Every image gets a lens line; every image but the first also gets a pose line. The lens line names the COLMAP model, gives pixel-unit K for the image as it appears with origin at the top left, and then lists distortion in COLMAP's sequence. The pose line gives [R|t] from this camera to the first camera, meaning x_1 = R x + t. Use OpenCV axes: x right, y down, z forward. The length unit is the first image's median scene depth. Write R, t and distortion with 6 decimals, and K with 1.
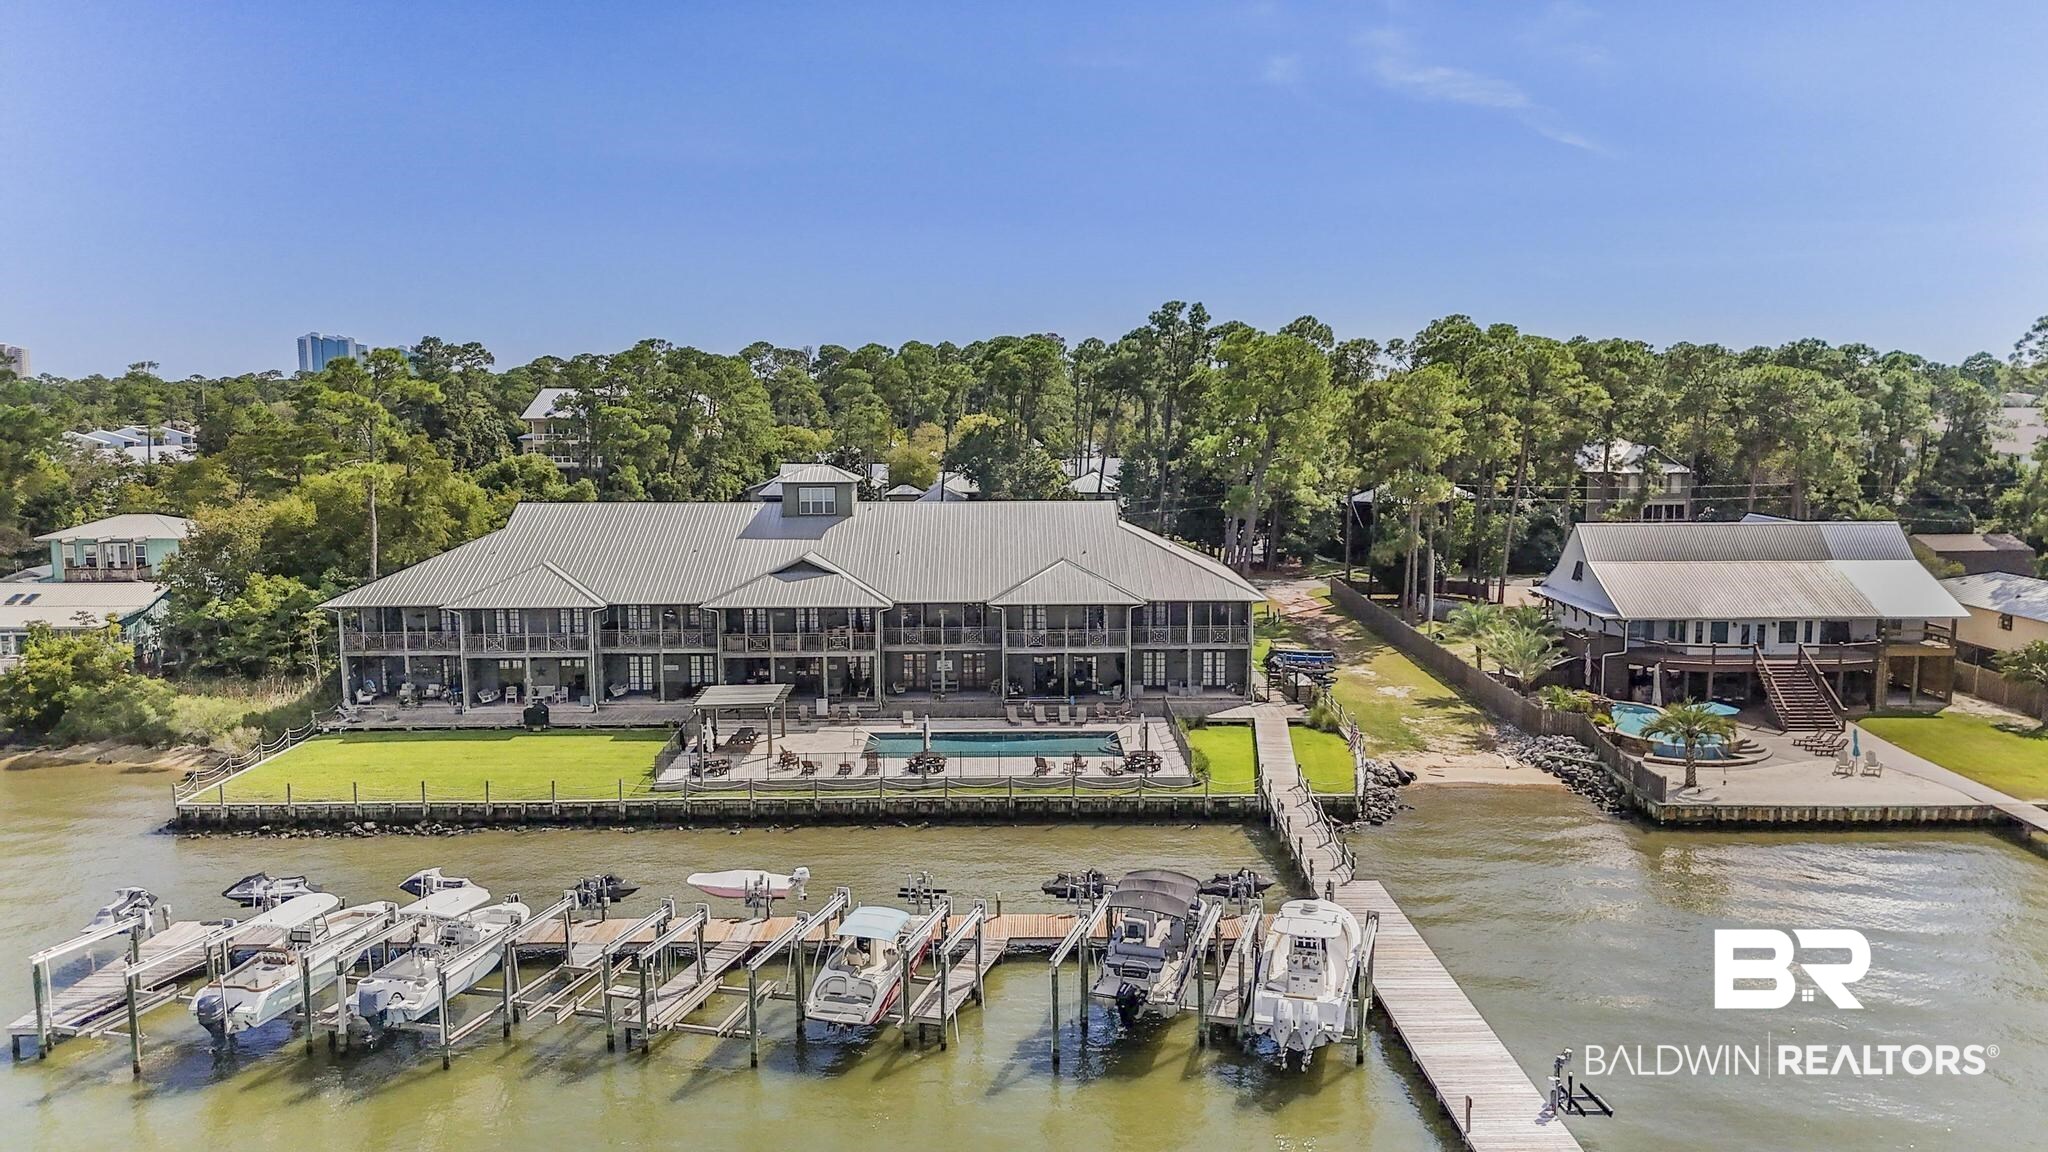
lens RADIAL K [[1510.1, 0, 1024.0], [0, 1510.1, 576.0], [0, 0, 1]] dist [0.116190, -0.122986]
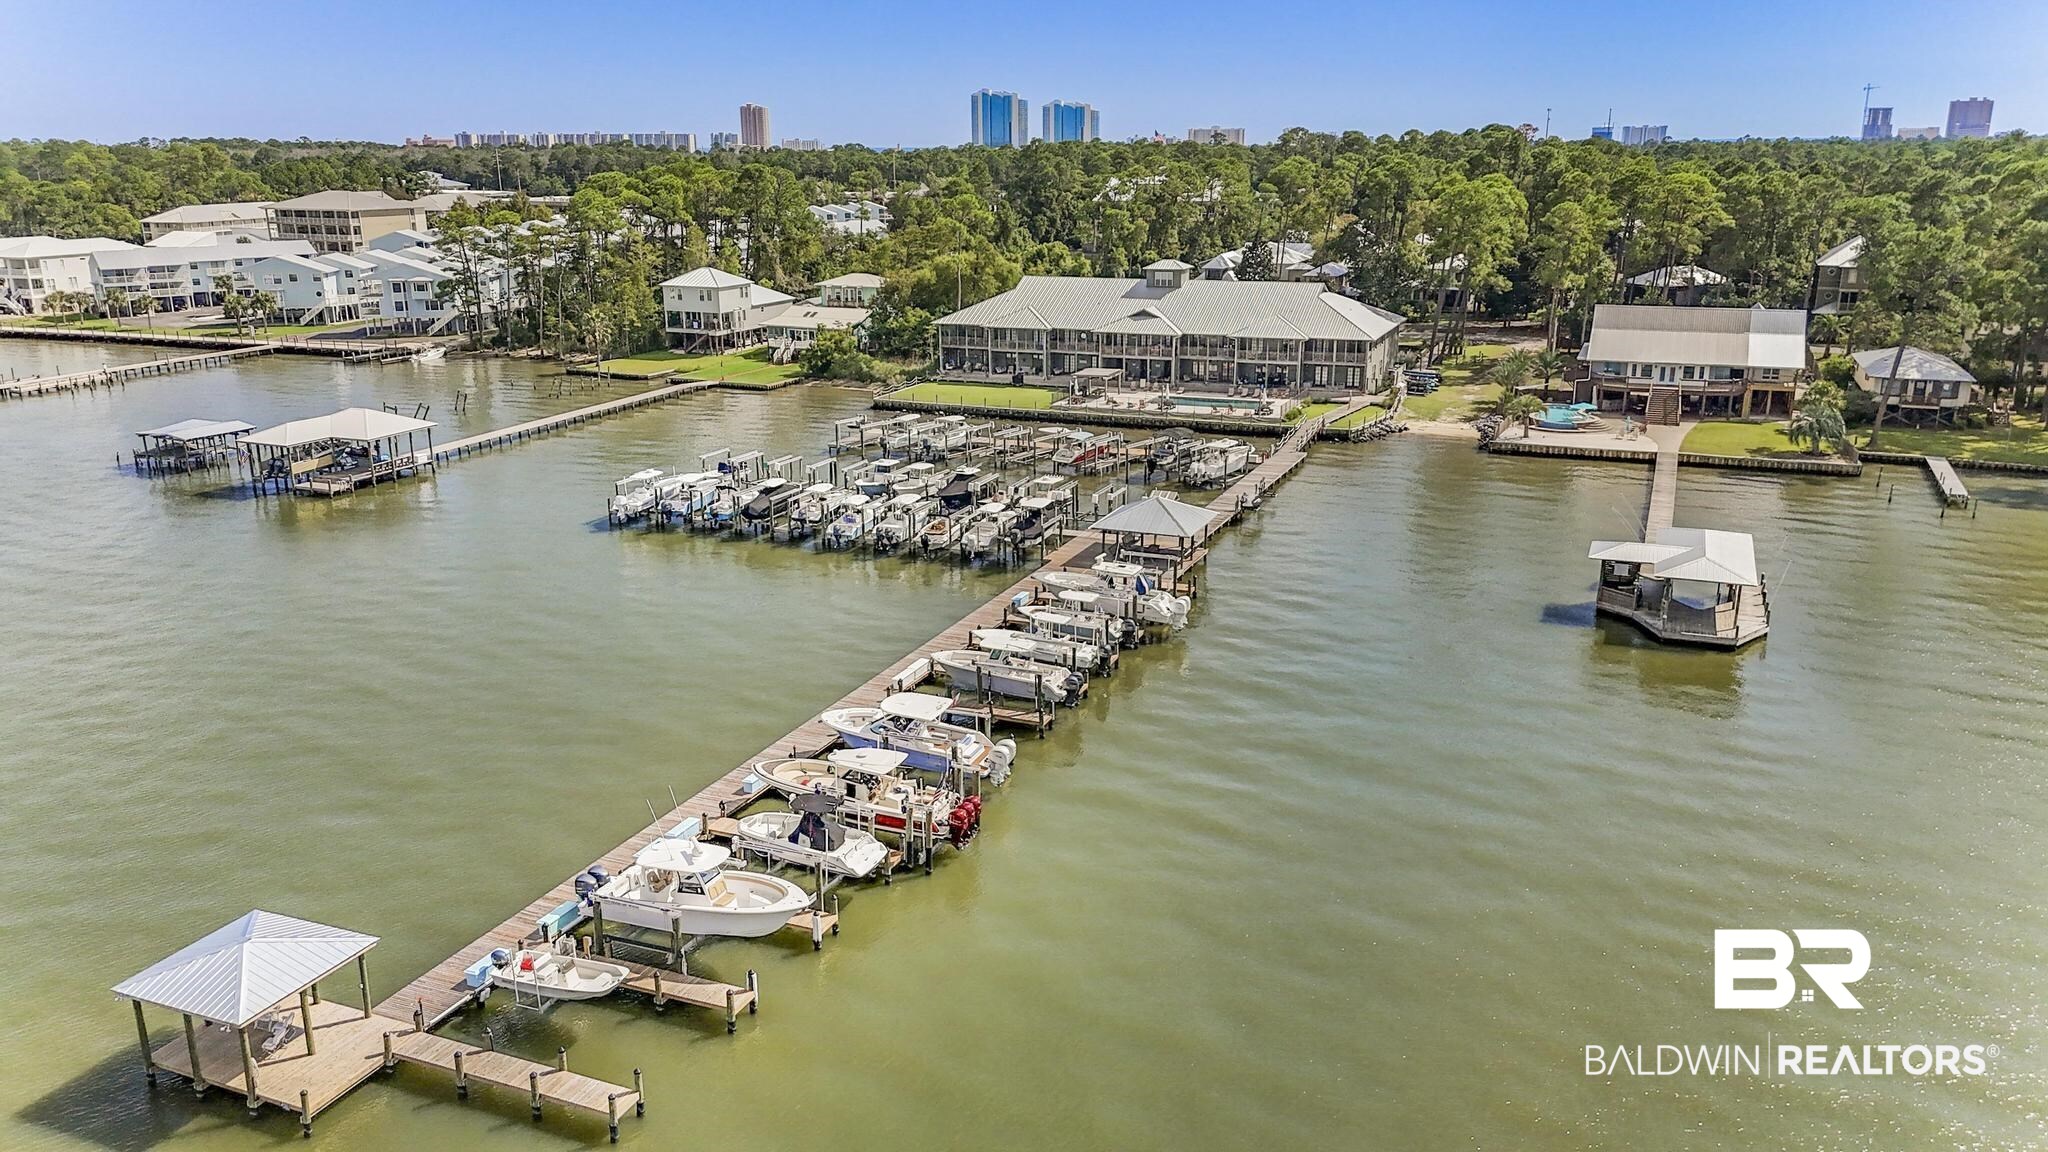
lens RADIAL K [[1510.1, 0, 1024.0], [0, 1510.1, 576.0], [0, 0, 1]] dist [0.116190, -0.122986]
pose [[0.919165, 0.107201, -0.379003, 0.487611], [-0.045774, 0.984802, 0.167540, 0.006951], [0.391203, -0.136649, 0.910103, -0.901525]]
